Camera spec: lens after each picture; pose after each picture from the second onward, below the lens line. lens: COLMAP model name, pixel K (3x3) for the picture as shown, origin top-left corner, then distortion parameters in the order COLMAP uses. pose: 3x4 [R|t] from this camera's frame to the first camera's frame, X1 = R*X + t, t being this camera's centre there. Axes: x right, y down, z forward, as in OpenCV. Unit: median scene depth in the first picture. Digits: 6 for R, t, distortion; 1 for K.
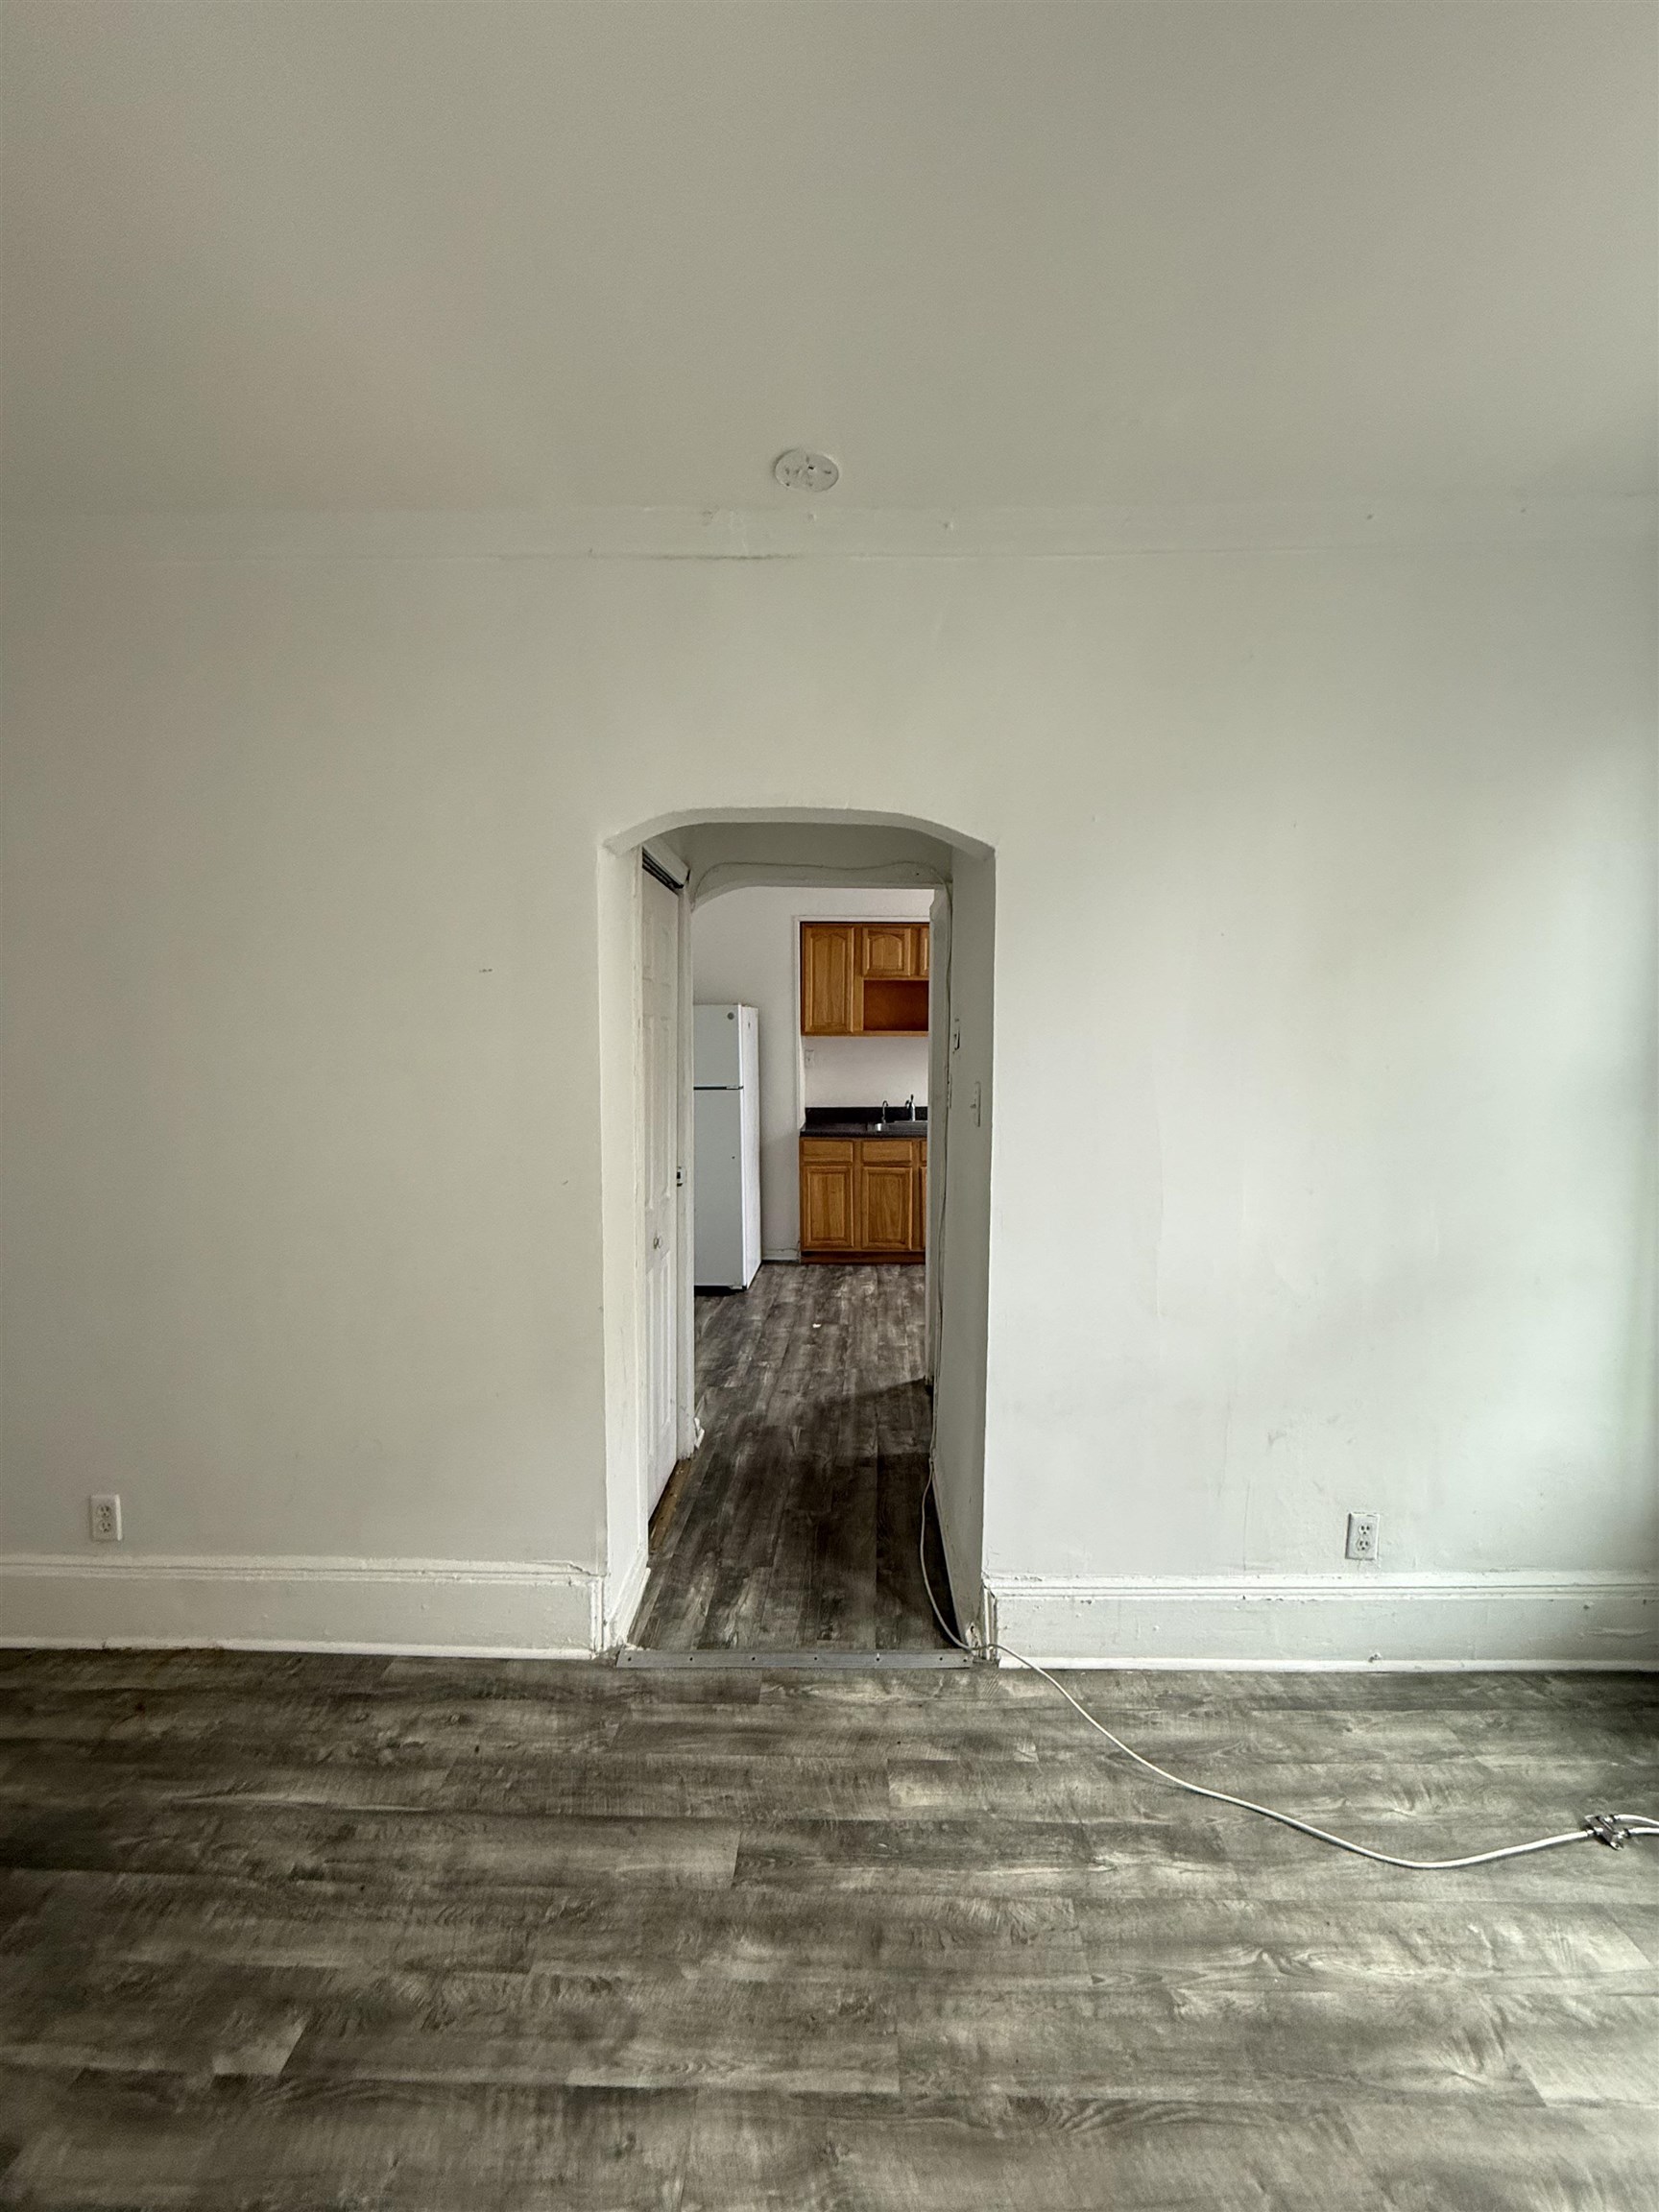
lens RADIAL K [[881.9, 0, 829.5], [0, 881.9, 1106.0], [0, 0, 1]] dist [-0.001523, 0.000548]
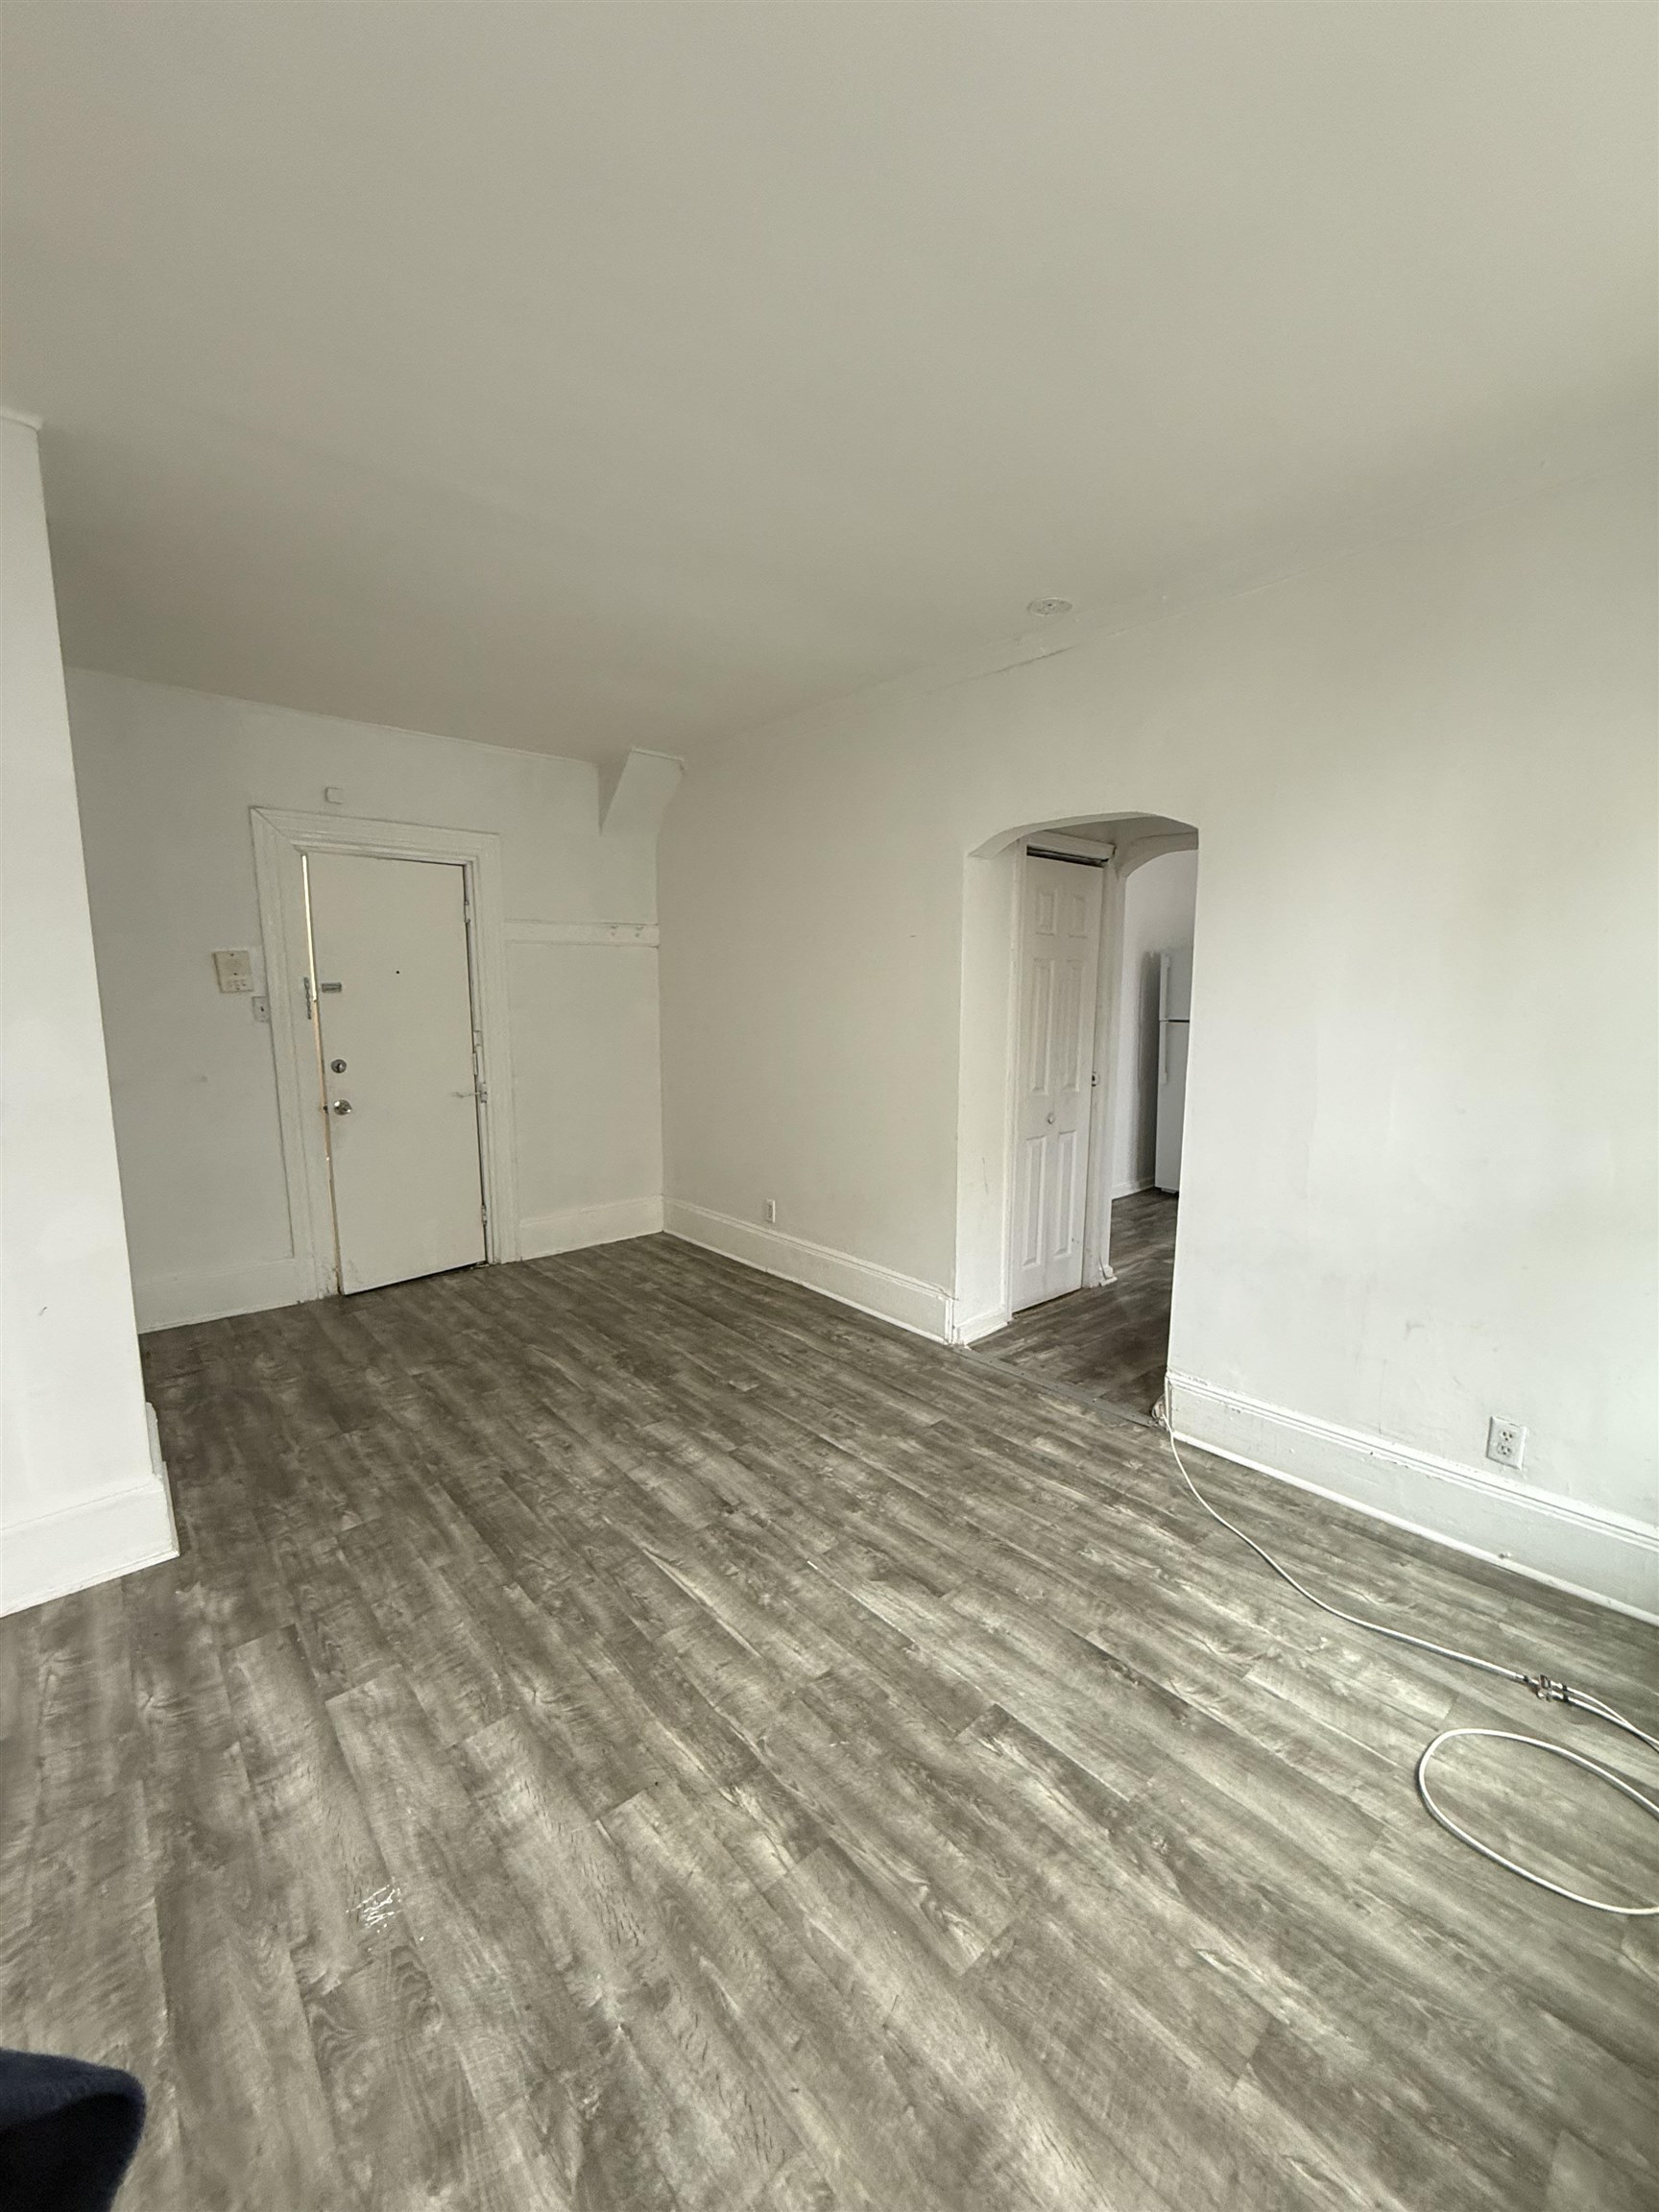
lens RADIAL K [[881.9, 0, 829.5], [0, 881.9, 1106.0], [0, 0, 1]] dist [-0.001523, 0.000548]
pose [[0.679164, 0.100740, -0.727040, 0.893996], [-0.053777, 0.994704, 0.087592, 0.039695], [0.732013, -0.020391, 0.680985, -0.358834]]
